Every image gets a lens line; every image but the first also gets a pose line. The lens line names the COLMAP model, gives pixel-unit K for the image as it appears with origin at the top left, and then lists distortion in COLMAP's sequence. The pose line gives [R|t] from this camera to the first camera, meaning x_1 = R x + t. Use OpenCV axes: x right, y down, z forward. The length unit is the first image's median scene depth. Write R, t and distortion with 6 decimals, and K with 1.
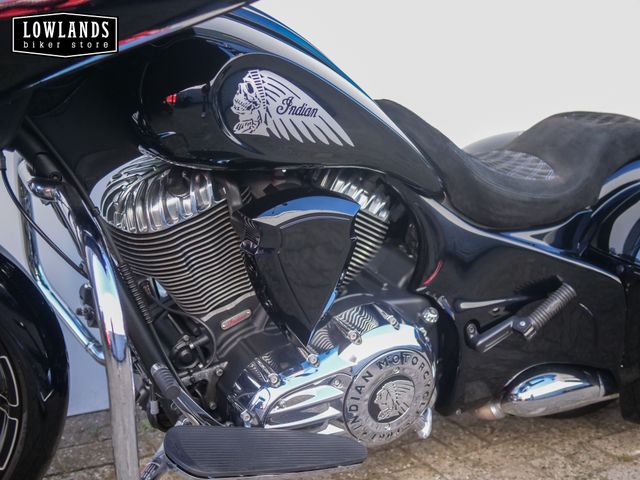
lens RADIAL K [[737.4, 0, 320.0], [0, 737.4, 240.0], [0, 0, 1]] dist [-0.018343, 0.035382]
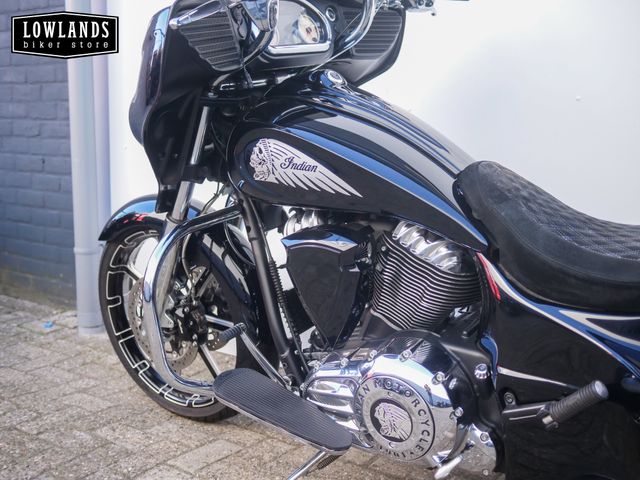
lens RADIAL K [[737.4, 0, 320.0], [0, 737.4, 240.0], [0, 0, 1]] dist [-0.018343, 0.035382]
pose [[0.435698, 0.118272, -0.892289, 1.120890], [-0.183973, 0.982103, 0.040345, -0.091234], [0.881091, 0.146579, 0.449659, 0.377674]]
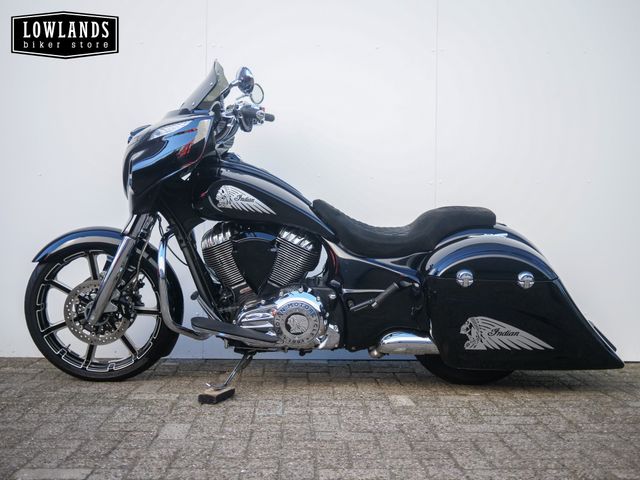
lens RADIAL K [[737.4, 0, 320.0], [0, 737.4, 240.0], [0, 0, 1]] dist [-0.018343, 0.035382]
pose [[0.885028, -0.013224, -0.465350, 1.340496], [-0.082214, 0.979446, -0.184192, 0.409114], [0.458220, 0.201274, 0.865750, -1.098484]]
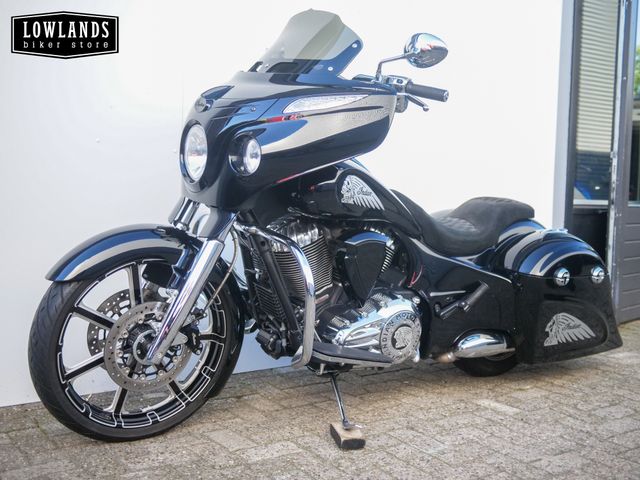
lens RADIAL K [[737.4, 0, 320.0], [0, 737.4, 240.0], [0, 0, 1]] dist [-0.018343, 0.035382]
pose [[0.993688, -0.006446, 0.111996, -0.372404], [0.020898, 0.991508, -0.128353, 0.224539], [-0.110217, 0.129884, 0.985384, -1.052658]]
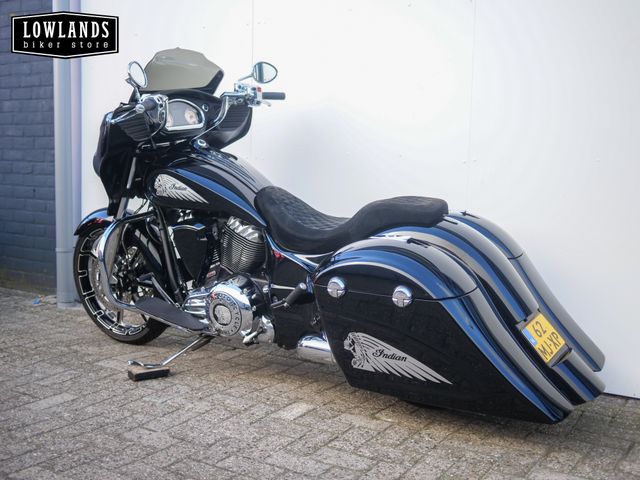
lens RADIAL K [[737.4, 0, 320.0], [0, 737.4, 240.0], [0, 0, 1]] dist [-0.018343, 0.035382]
pose [[0.470453, 0.070485, -0.879605, 2.415878], [-0.186893, 0.982150, -0.021257, -0.020521], [0.862406, 0.174393, 0.475229, 0.148069]]
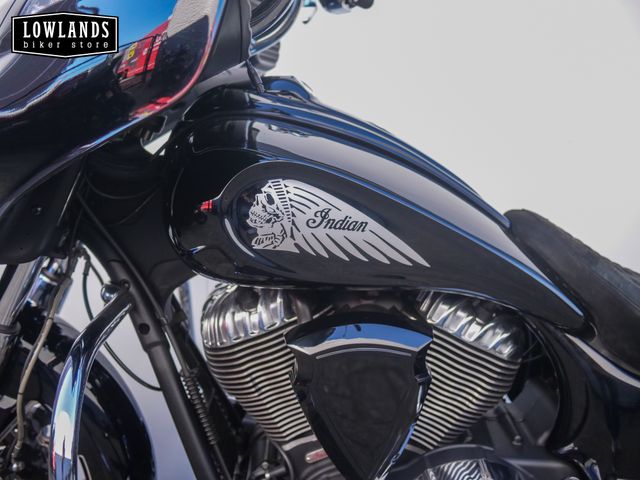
lens RADIAL K [[737.4, 0, 320.0], [0, 737.4, 240.0], [0, 0, 1]] dist [-0.018343, 0.035382]
pose [[0.884612, 0.028955, -0.465427, 0.317270], [-0.090508, 0.989752, -0.110450, -0.052829], [0.457460, 0.139830, 0.878168, 0.205464]]
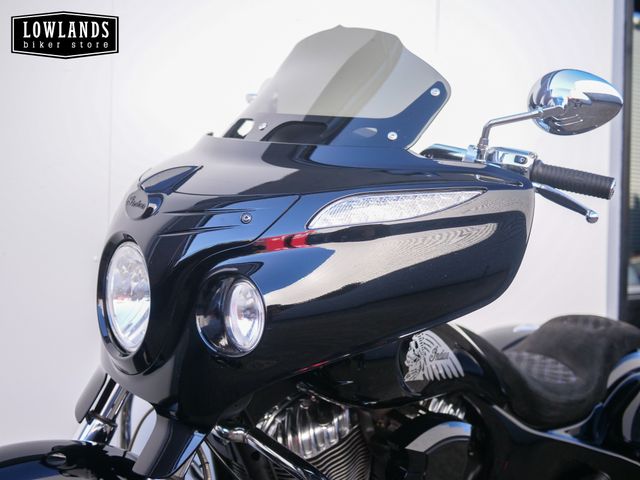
lens RADIAL K [[737.4, 0, 320.0], [0, 737.4, 240.0], [0, 0, 1]] dist [-0.018343, 0.035382]
pose [[0.982315, -0.005765, 0.187149, -0.408442], [0.040544, 0.982360, -0.182549, -0.133276], [-0.182795, 0.186908, 0.965221, -0.174515]]
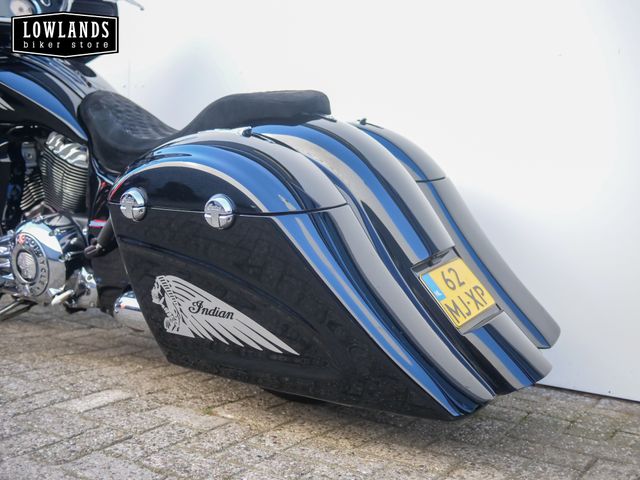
lens RADIAL K [[737.4, 0, 320.0], [0, 737.4, 240.0], [0, 0, 1]] dist [-0.018343, 0.035382]
pose [[0.449971, 0.052202, -0.891516, 1.980759], [-0.206802, 0.977246, -0.047156, 0.112633], [0.868769, 0.205586, 0.450527, 0.888840]]
